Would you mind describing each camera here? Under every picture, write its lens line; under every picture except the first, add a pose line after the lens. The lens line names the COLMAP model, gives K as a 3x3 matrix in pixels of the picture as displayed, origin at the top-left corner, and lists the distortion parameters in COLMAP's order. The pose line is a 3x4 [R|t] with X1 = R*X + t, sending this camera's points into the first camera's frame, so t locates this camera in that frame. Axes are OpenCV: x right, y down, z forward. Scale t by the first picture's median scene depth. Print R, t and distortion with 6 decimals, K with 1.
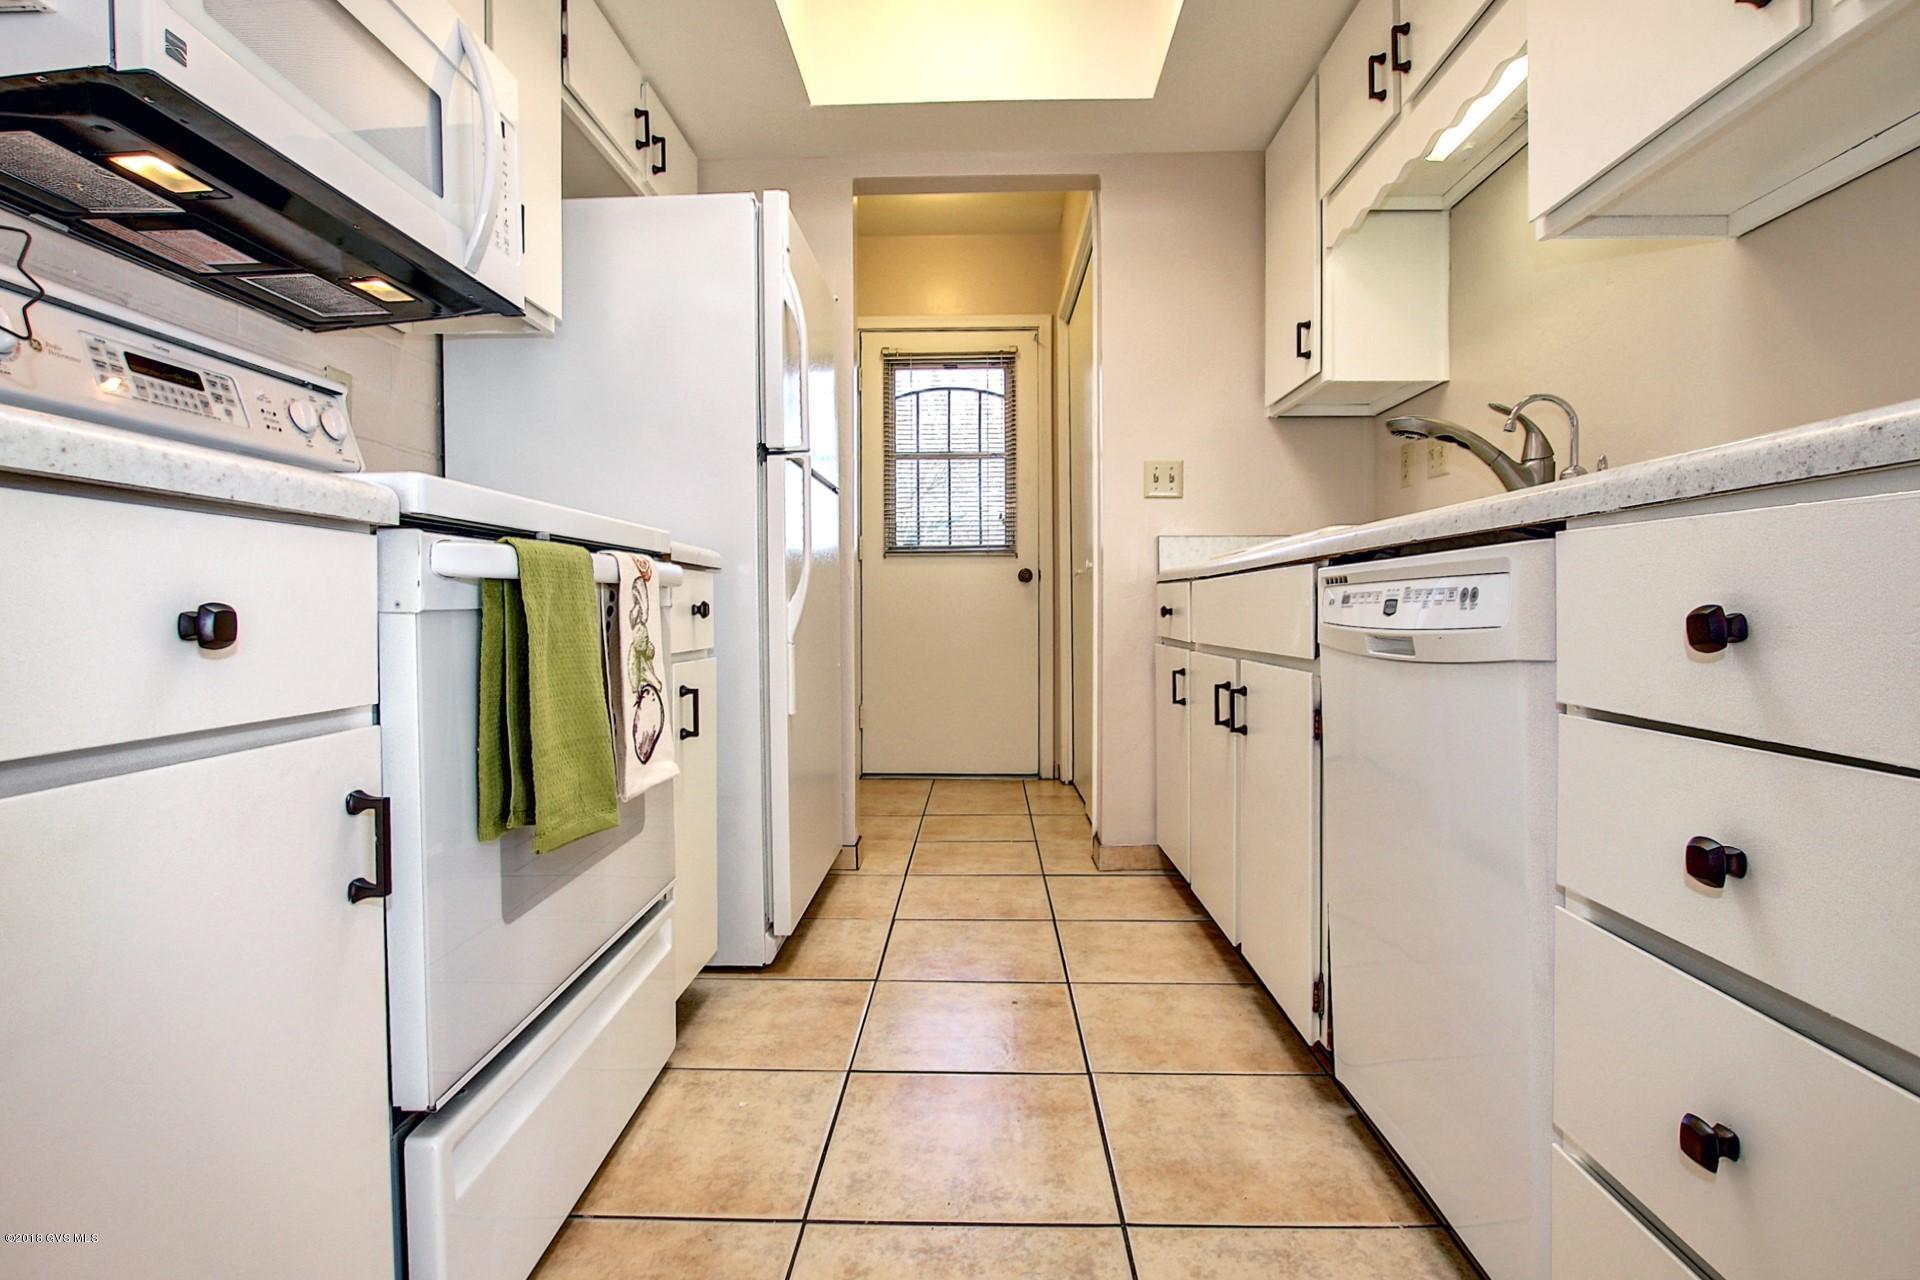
lens RADIAL K [[956.9, 0, 960.4], [0, 956.9, 623.3], [0, 0, 1]] dist [-0.031825, 0.000467]
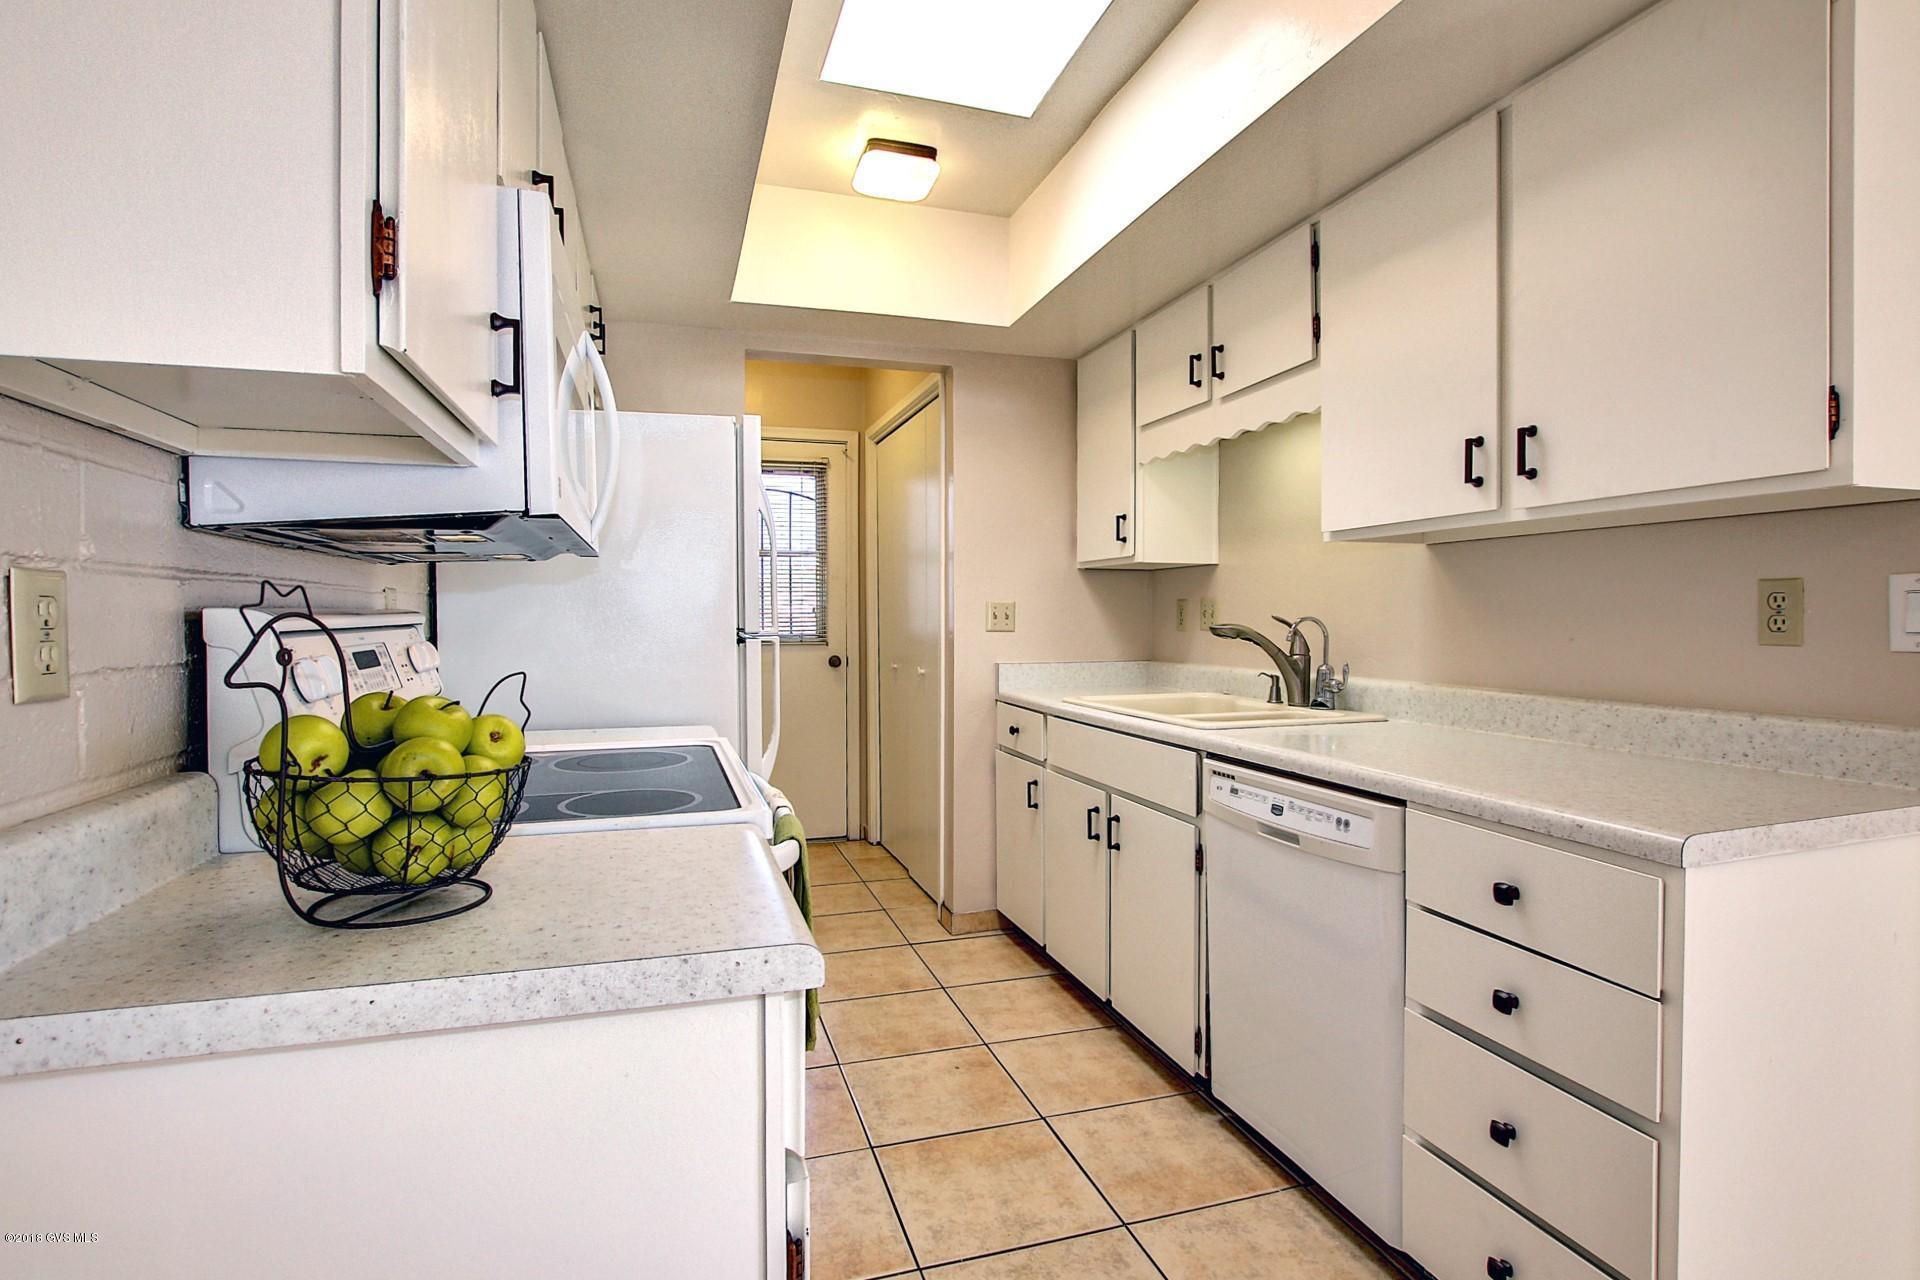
lens RADIAL K [[924.5, 0, 957.5], [0, 924.5, 629.1], [0, 0, 1]] dist [-0.029588, 0.001318]
pose [[0.946032, -0.000406, 0.324072, -0.335506], [0.001588, 0.999993, -0.003383, -0.188459], [-0.324068, 0.003716, 0.946027, -0.181265]]
